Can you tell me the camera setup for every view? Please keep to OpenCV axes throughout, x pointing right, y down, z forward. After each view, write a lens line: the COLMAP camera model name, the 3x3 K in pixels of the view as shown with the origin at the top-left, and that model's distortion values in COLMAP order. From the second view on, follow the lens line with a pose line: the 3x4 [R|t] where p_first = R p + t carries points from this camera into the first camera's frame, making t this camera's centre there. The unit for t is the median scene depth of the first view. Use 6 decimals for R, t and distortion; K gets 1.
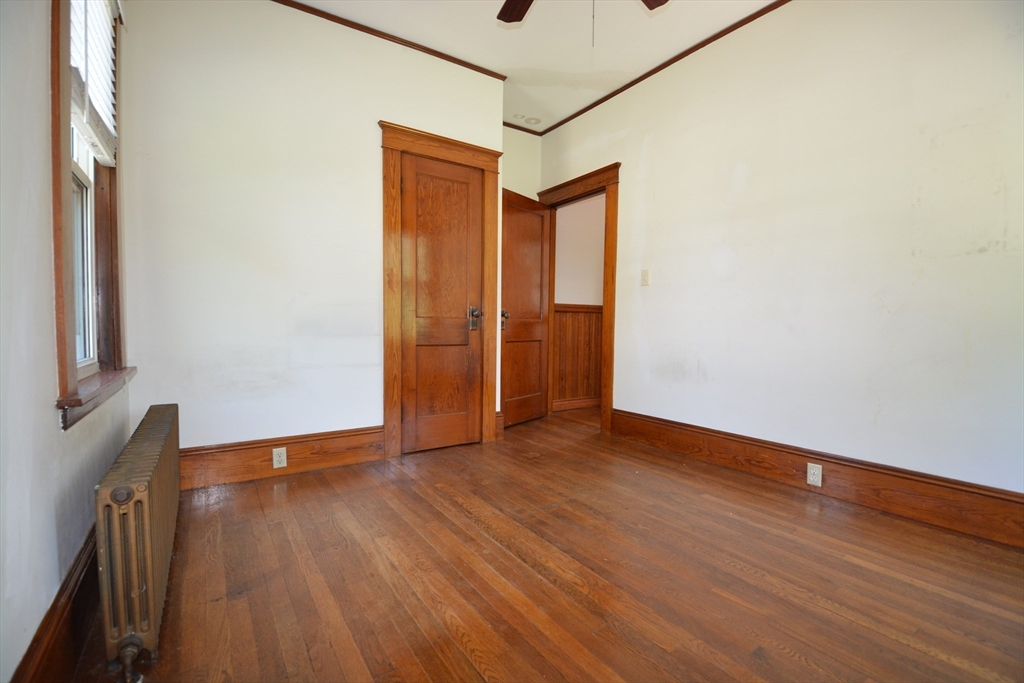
lens RADIAL K [[456.8, 0, 512.0], [0, 456.8, 341.5], [0, 0, 1]] dist [0.016234, -0.024260]
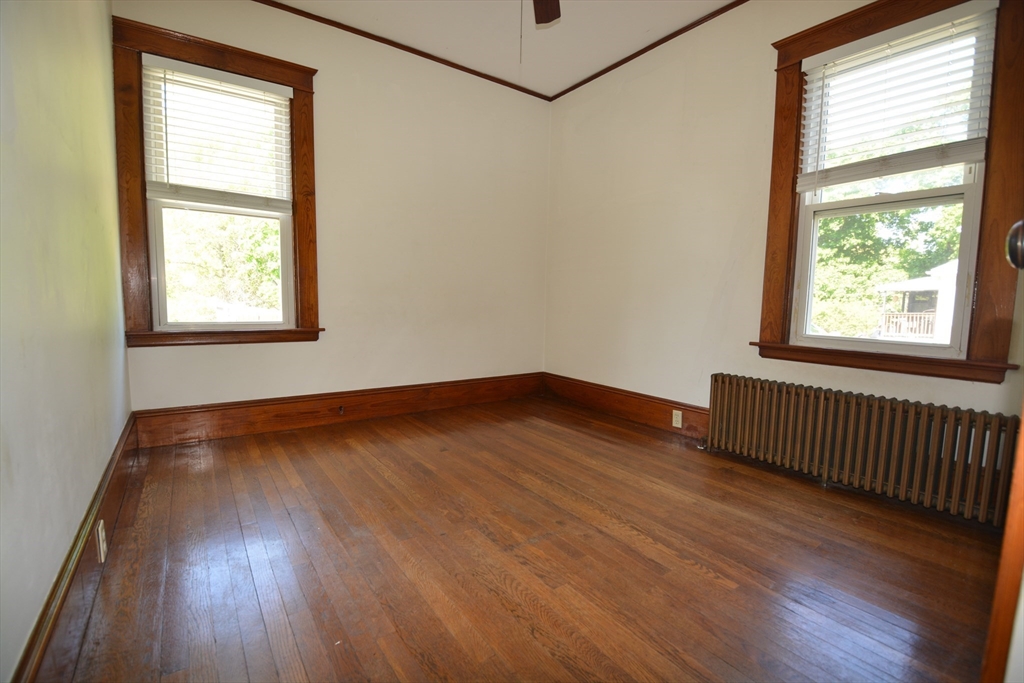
lens RADIAL K [[456.8, 0, 512.0], [0, 456.8, 341.5], [0, 0, 1]] dist [0.016234, -0.024260]
pose [[-0.999153, -0.027164, -0.030907, 0.201089], [-0.030700, 0.992256, 0.120358, -0.073245], [0.027398, 0.121204, -0.992249, 2.113423]]
